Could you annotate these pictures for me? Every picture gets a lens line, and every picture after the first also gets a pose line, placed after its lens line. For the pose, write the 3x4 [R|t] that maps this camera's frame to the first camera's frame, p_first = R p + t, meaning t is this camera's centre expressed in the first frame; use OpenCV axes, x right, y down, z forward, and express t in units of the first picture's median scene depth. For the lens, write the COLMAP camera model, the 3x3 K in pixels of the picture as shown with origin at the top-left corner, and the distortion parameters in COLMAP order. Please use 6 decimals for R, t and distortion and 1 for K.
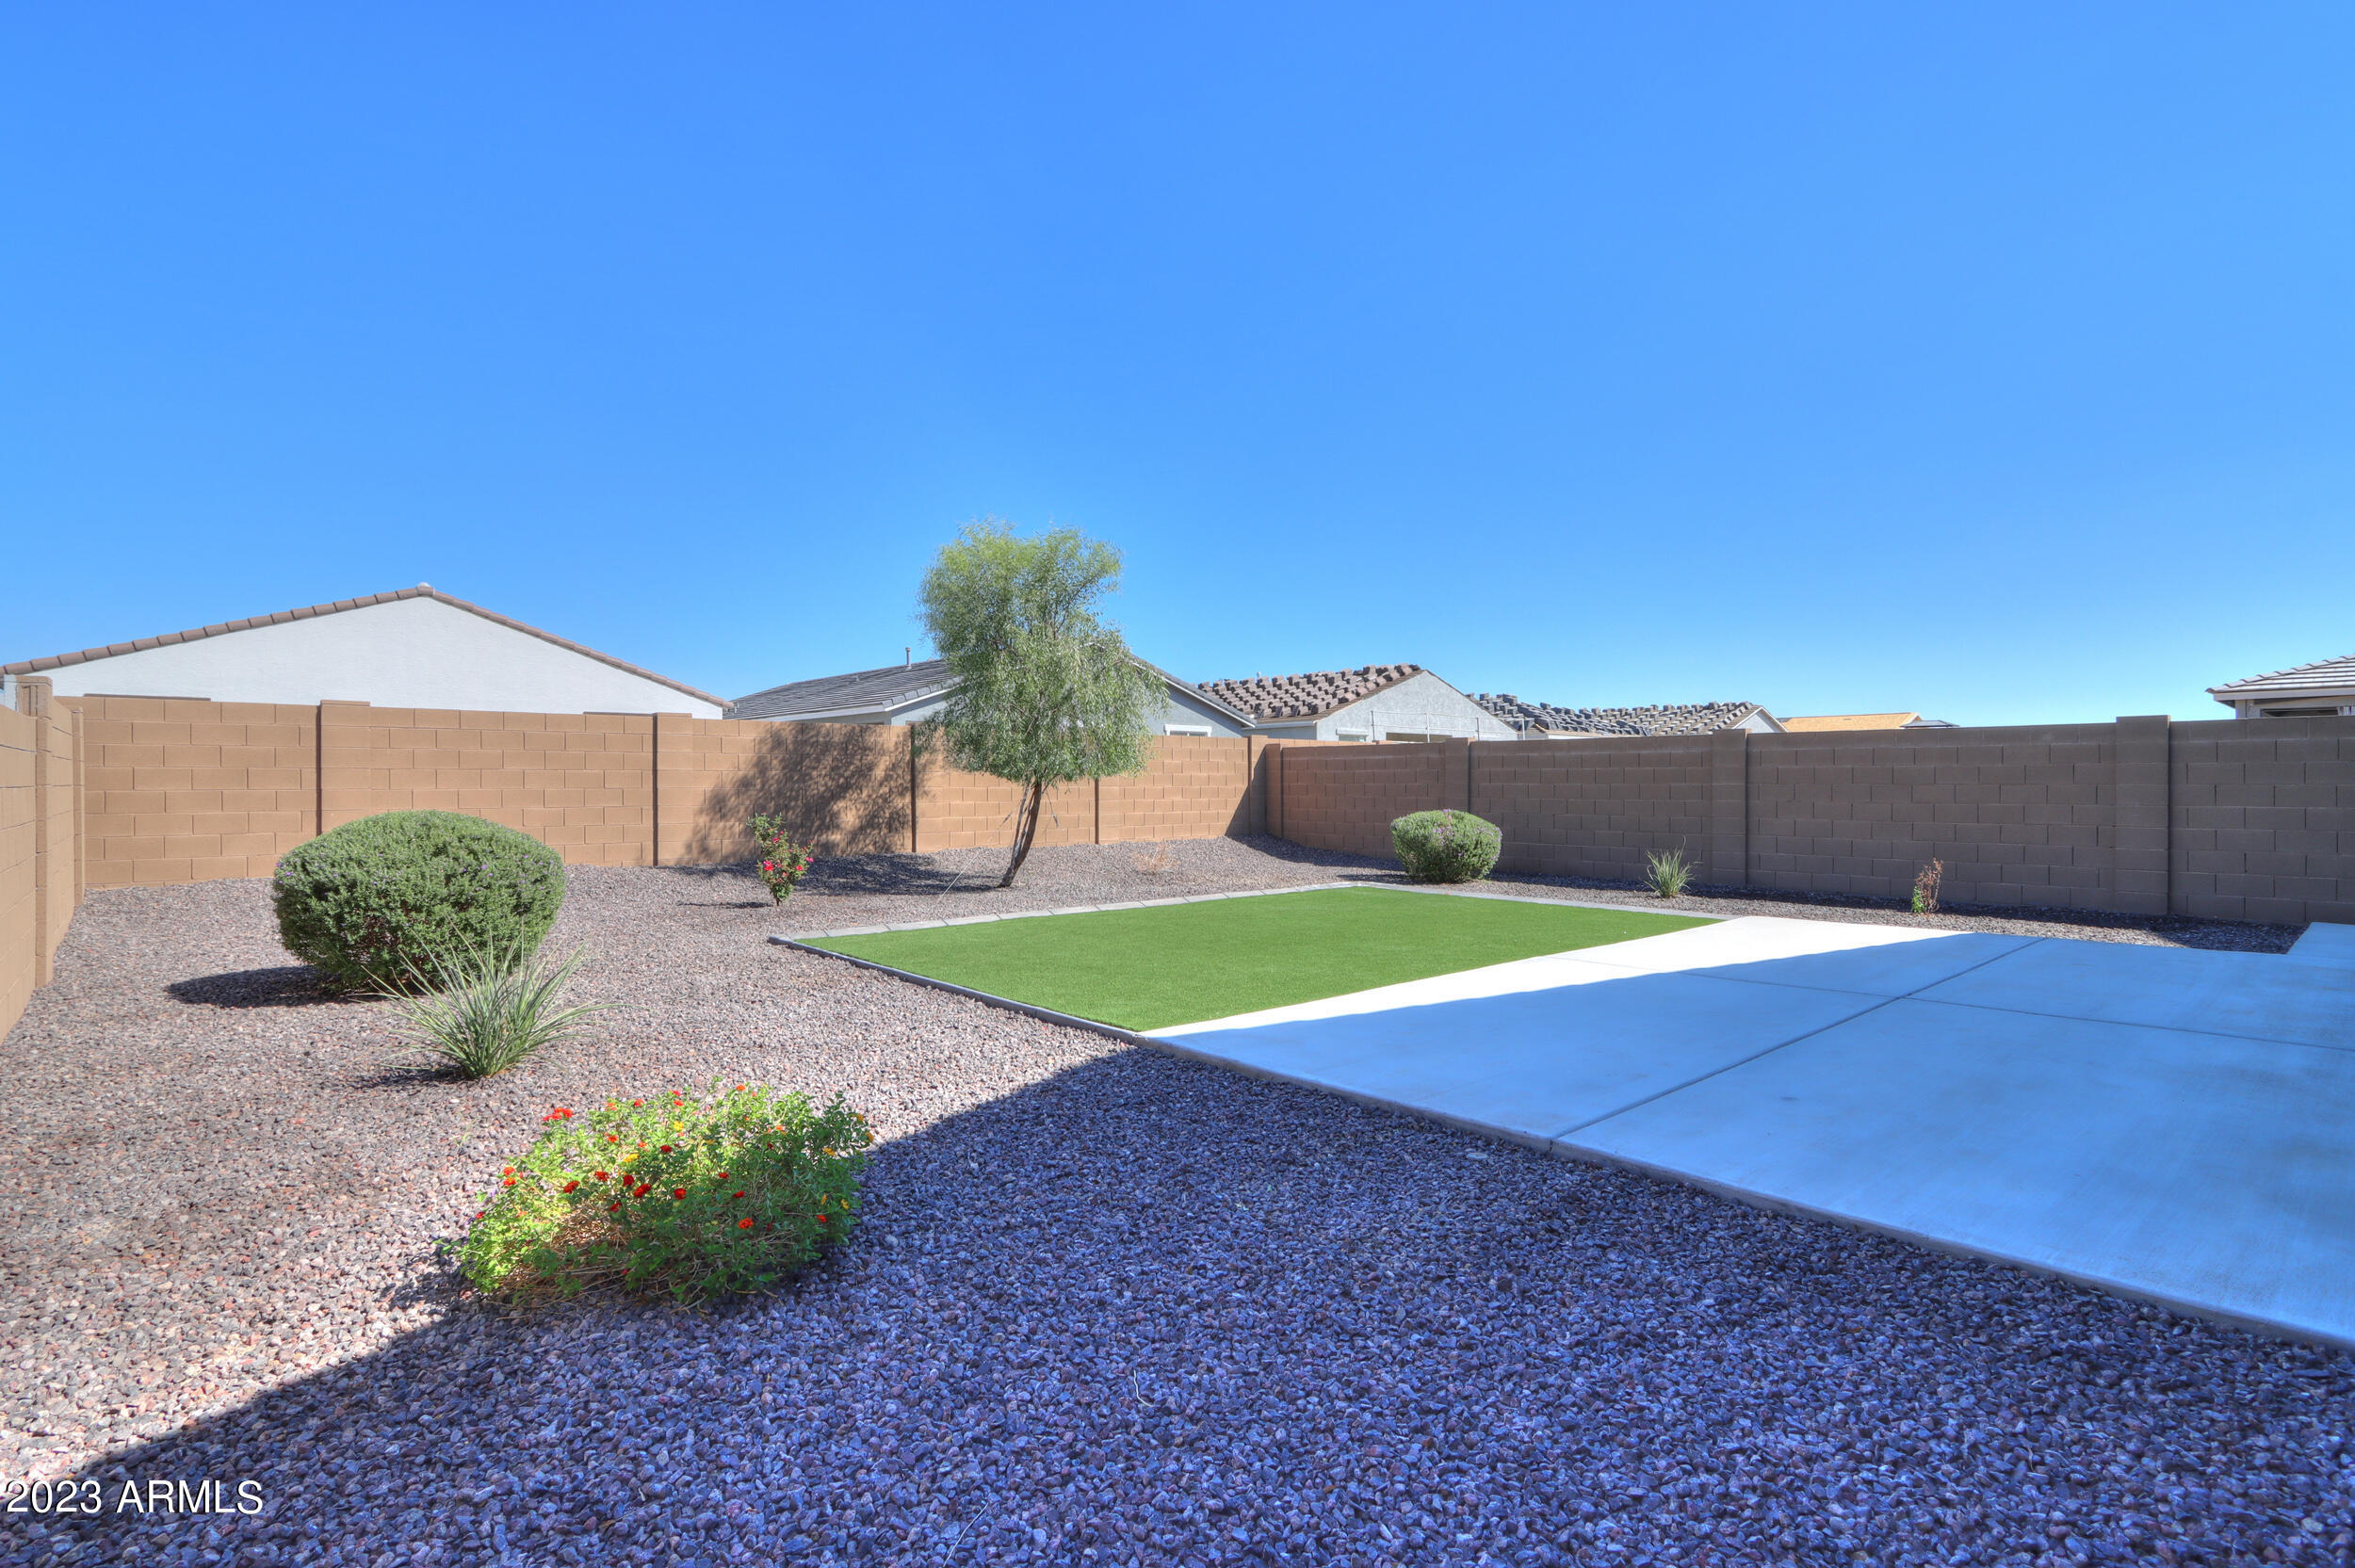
lens RADIAL K [[1142.6, 0, 1164.2], [0, 1142.6, 805.5], [0, 0, 1]] dist [-0.007595, 0.000302]
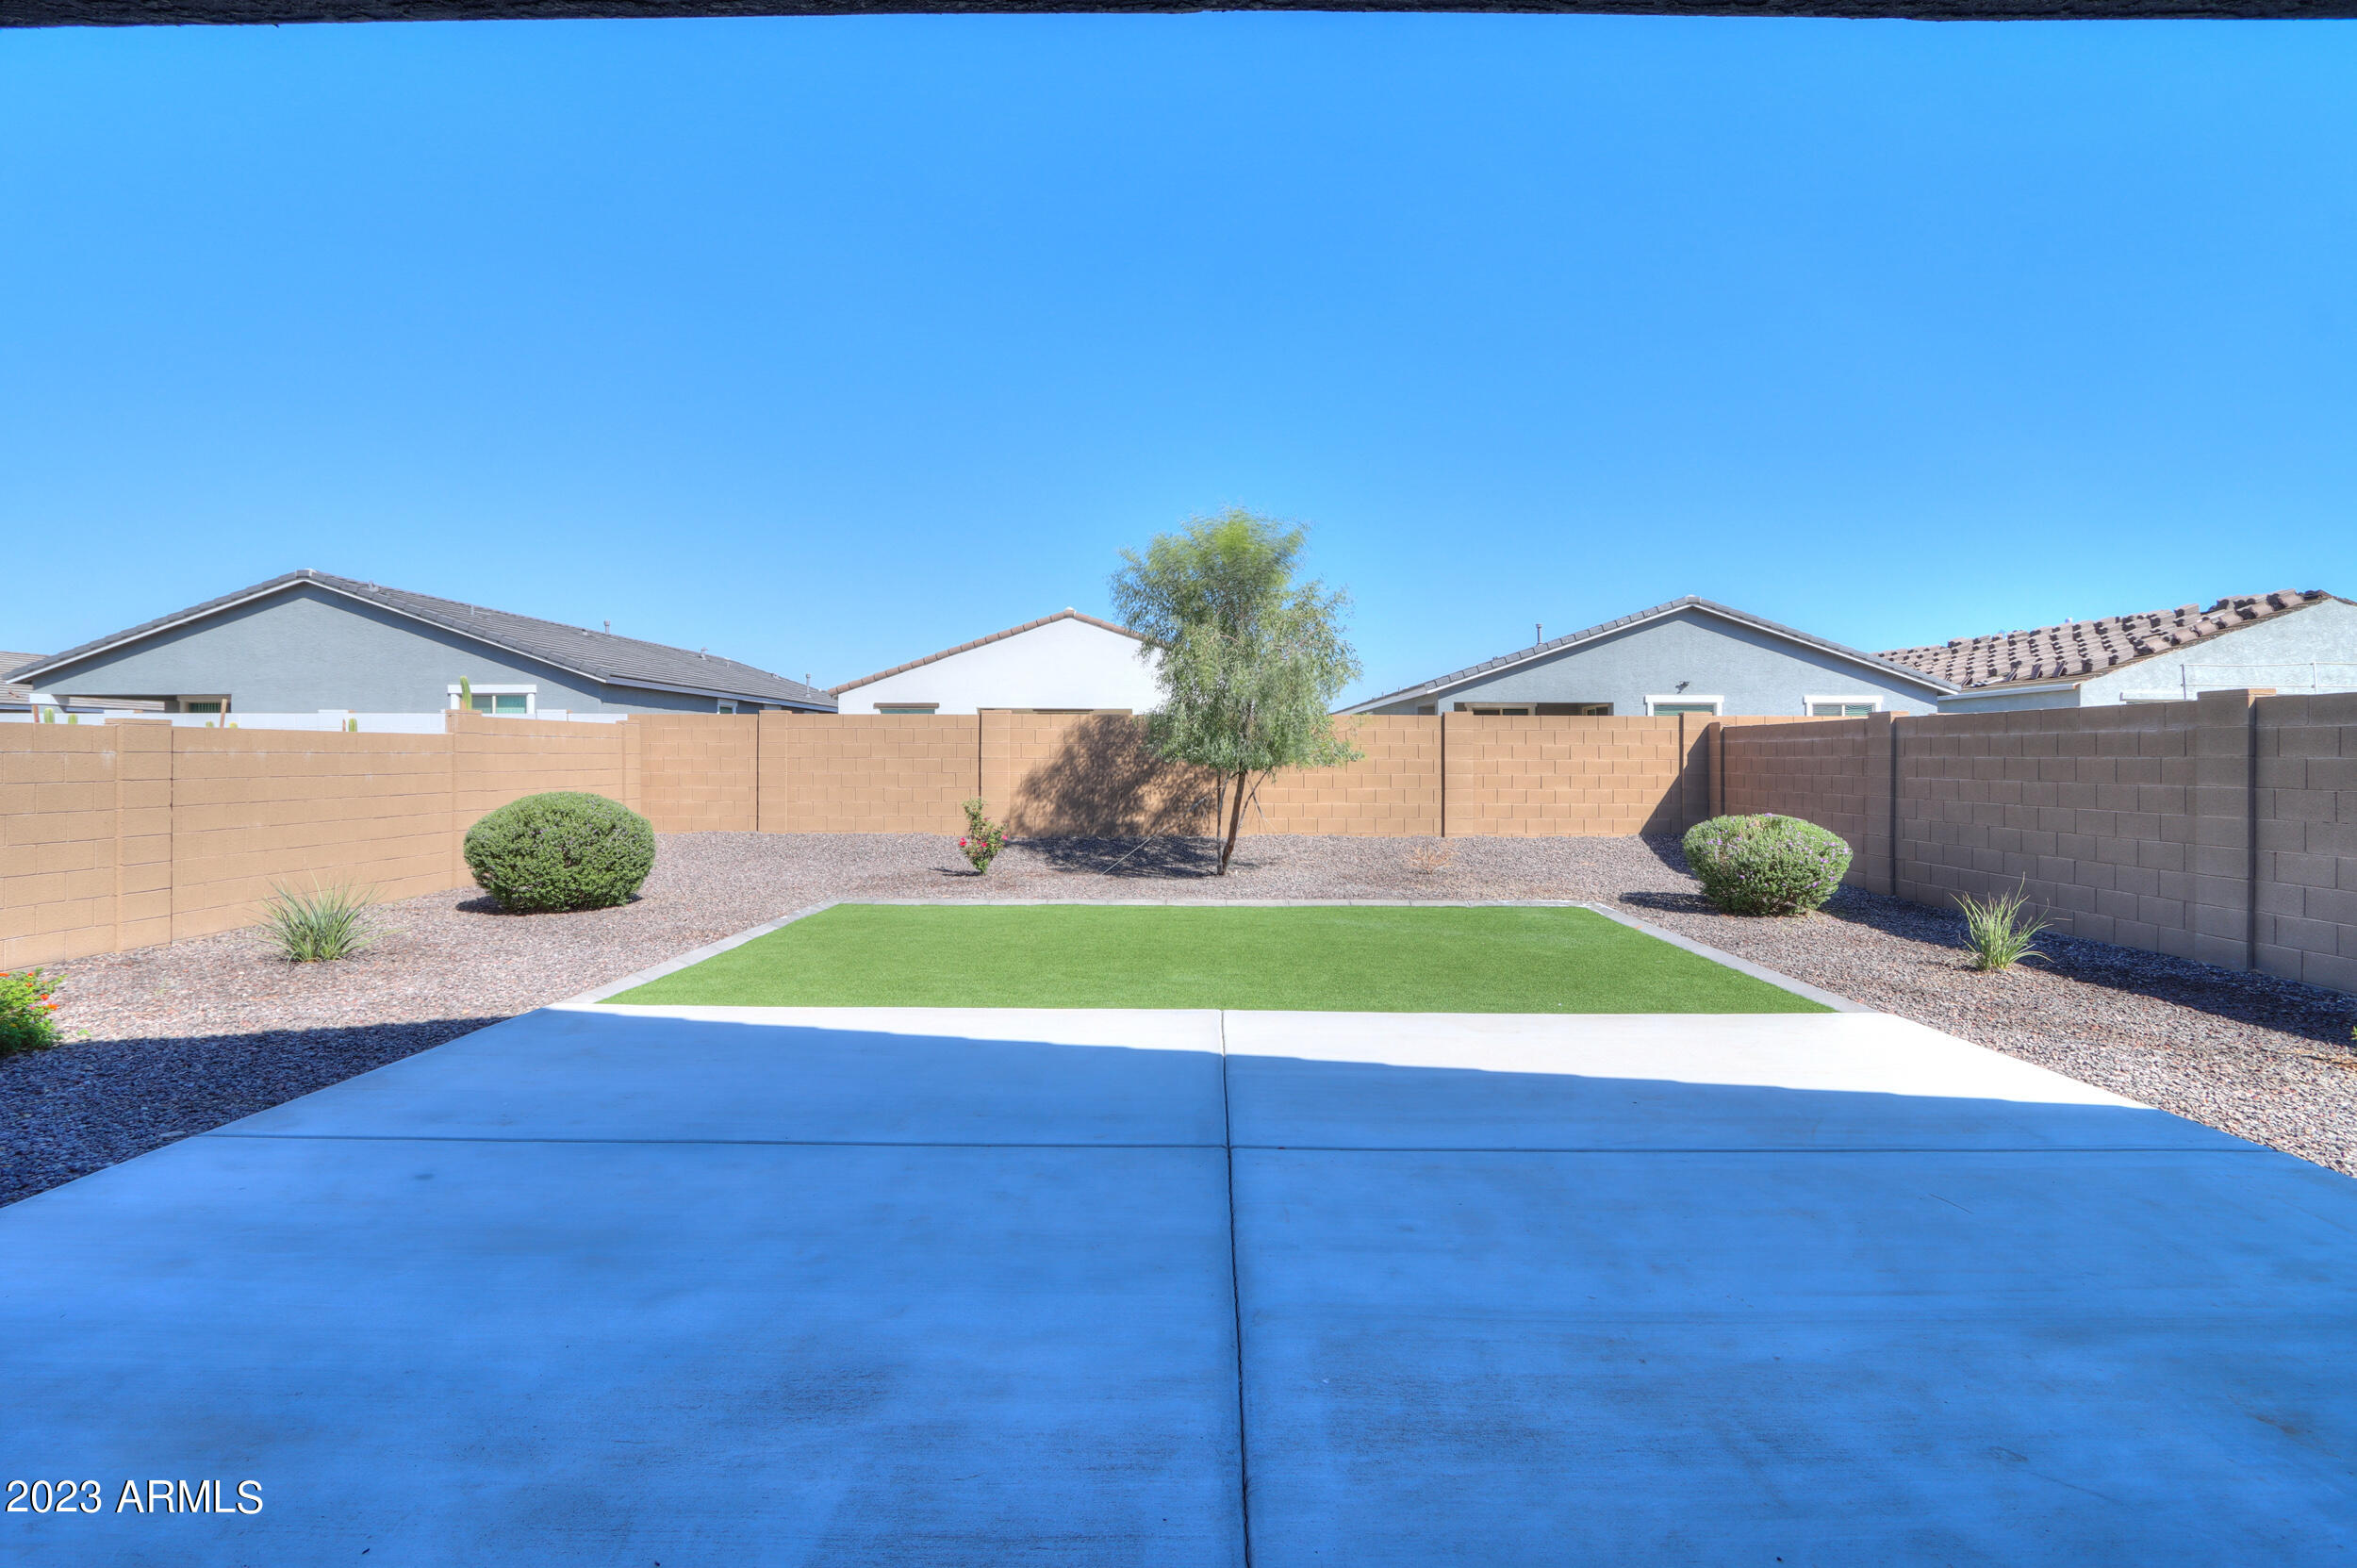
lens RADIAL K [[1112.4, 0, 1159.2], [0, 1112.4, 796.3], [0, 0, 1]] dist [-0.014109, 0.000216]
pose [[0.740522, 0.026412, -0.671513, 0.425045], [-0.016788, 0.999643, 0.020805, -0.015401], [0.671823, -0.004133, 0.740700, 0.213136]]
